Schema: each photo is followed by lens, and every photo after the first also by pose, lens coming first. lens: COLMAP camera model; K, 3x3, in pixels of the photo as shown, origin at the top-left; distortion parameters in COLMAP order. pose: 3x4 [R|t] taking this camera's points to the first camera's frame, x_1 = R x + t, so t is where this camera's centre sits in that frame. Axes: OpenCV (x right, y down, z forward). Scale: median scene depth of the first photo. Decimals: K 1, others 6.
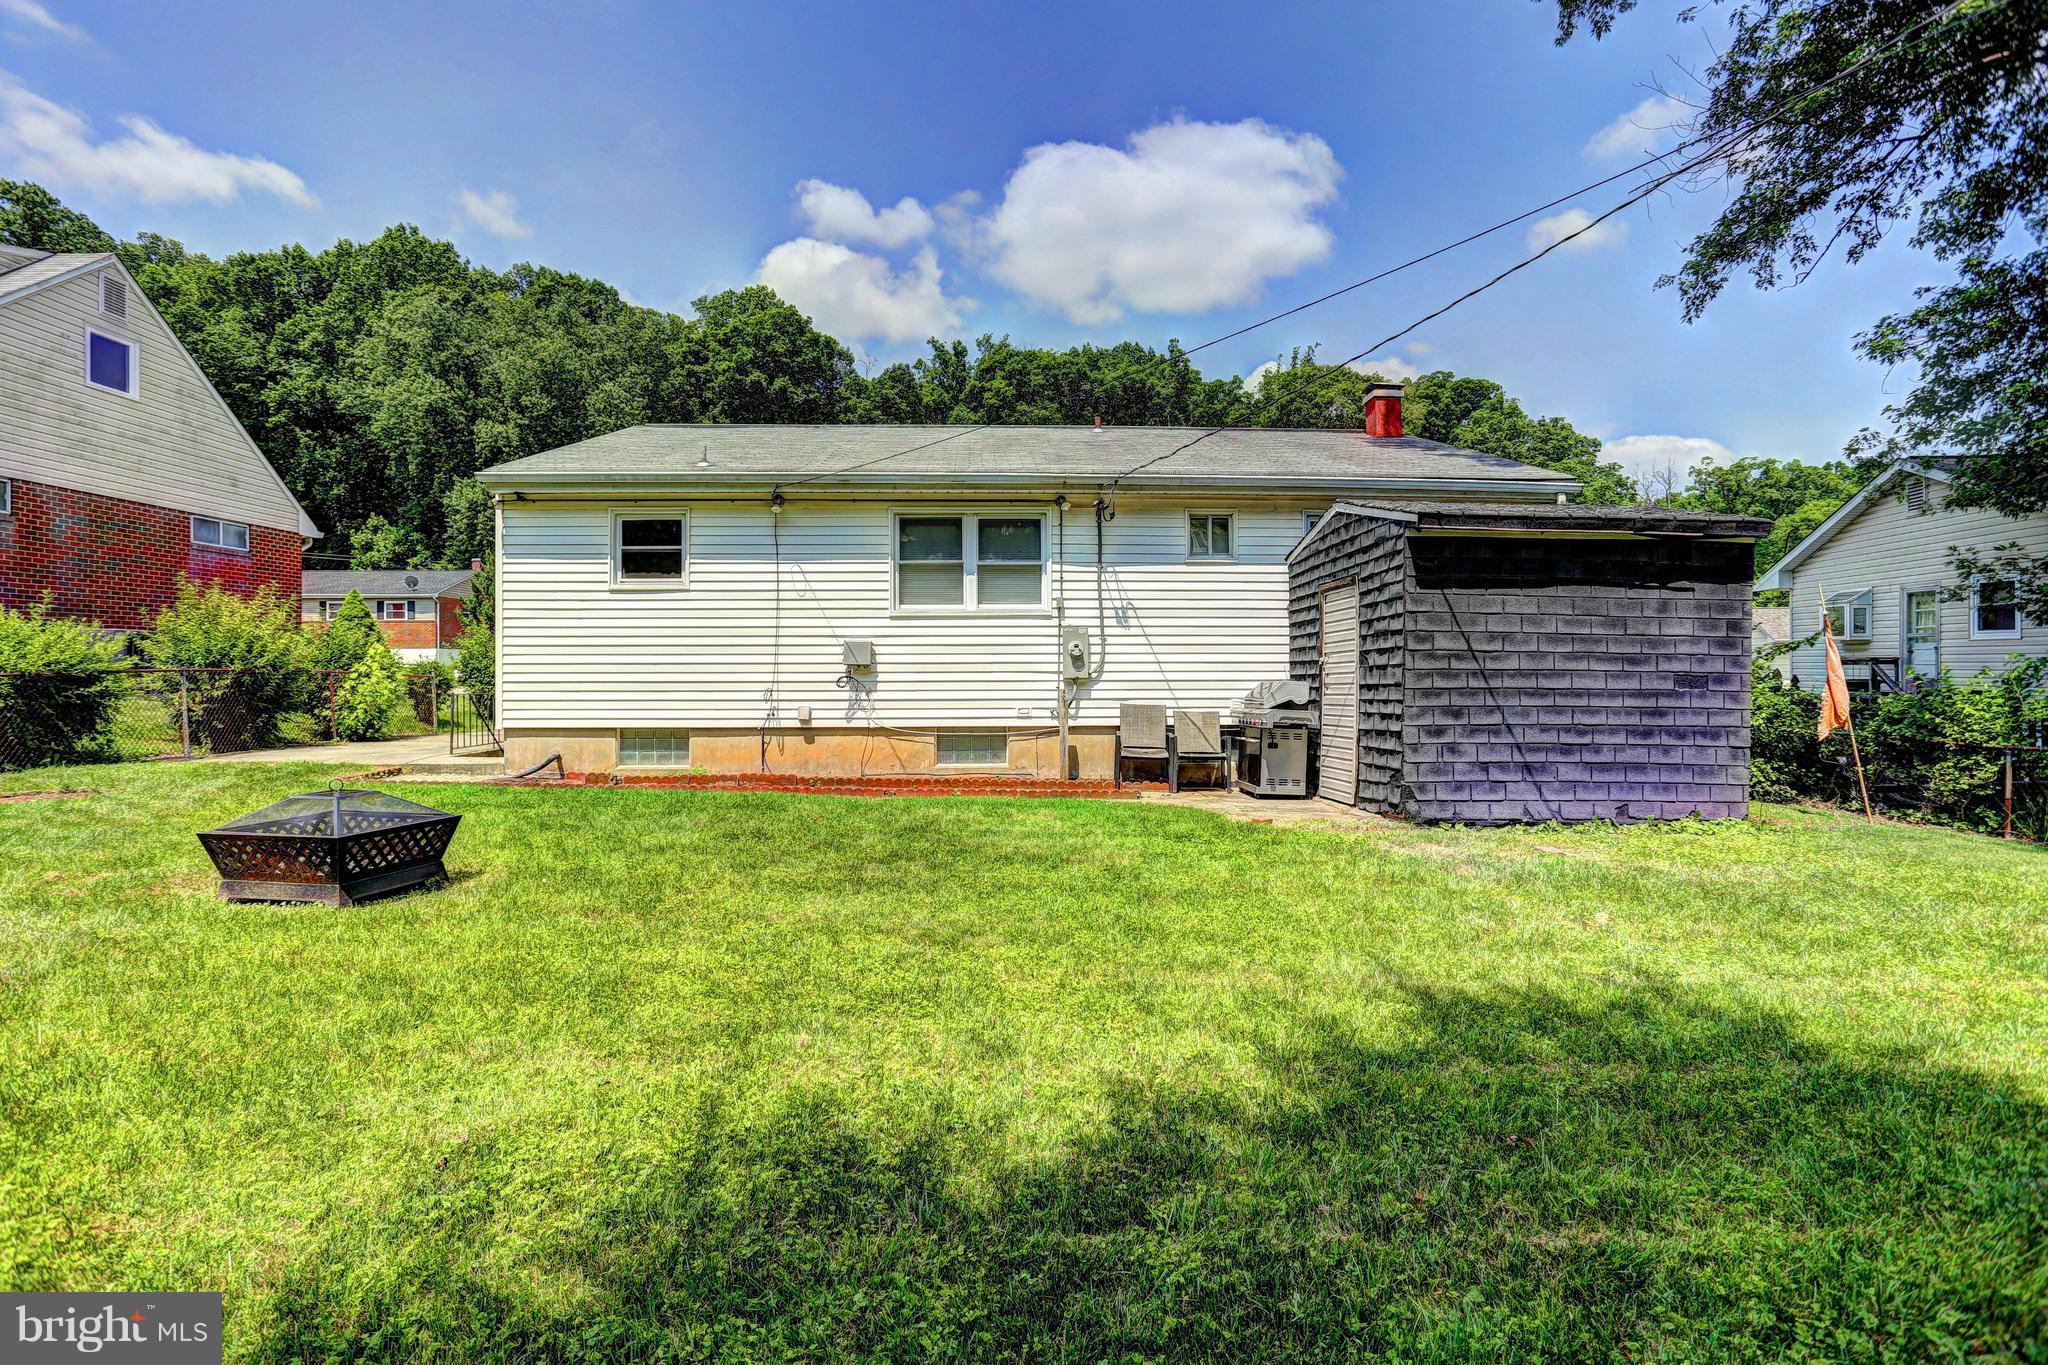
lens RADIAL K [[1004.8, 0, 1022.7], [0, 1004.8, 673.3], [0, 0, 1]] dist [-0.079304, 0.036401]
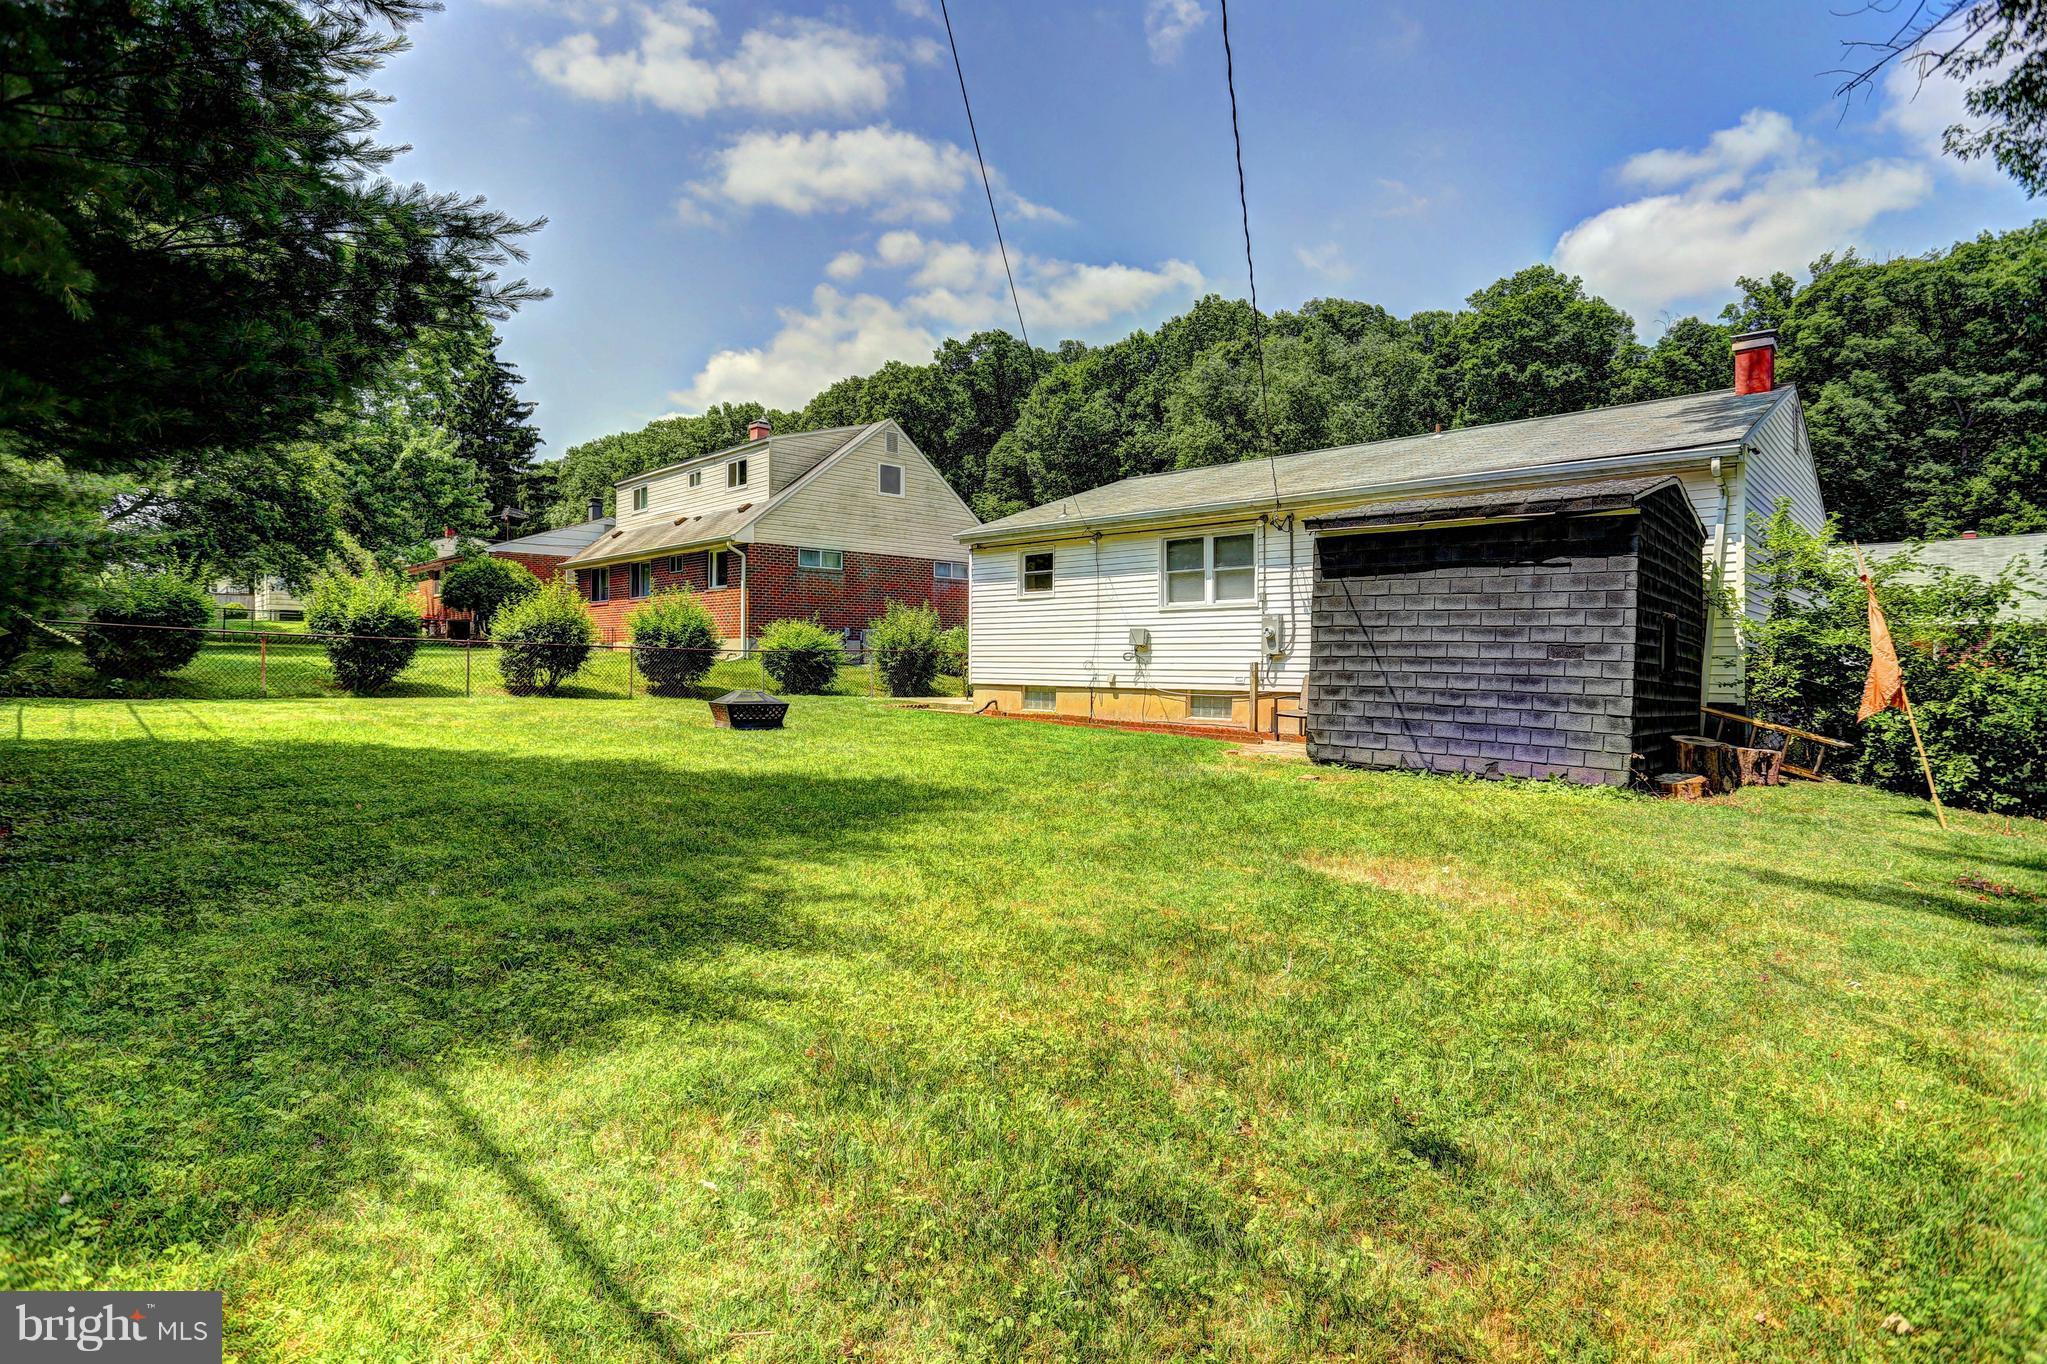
lens RADIAL K [[1004.3, 0, 1022.2], [0, 1004.3, 672.8], [0, 0, 1]] dist [-0.079304, 0.036401]
pose [[0.683180, 0.014191, -0.730112, 0.786353], [-0.012402, 0.999892, 0.007829, 0.022570], [0.730144, 0.003706, 0.683283, -0.116596]]
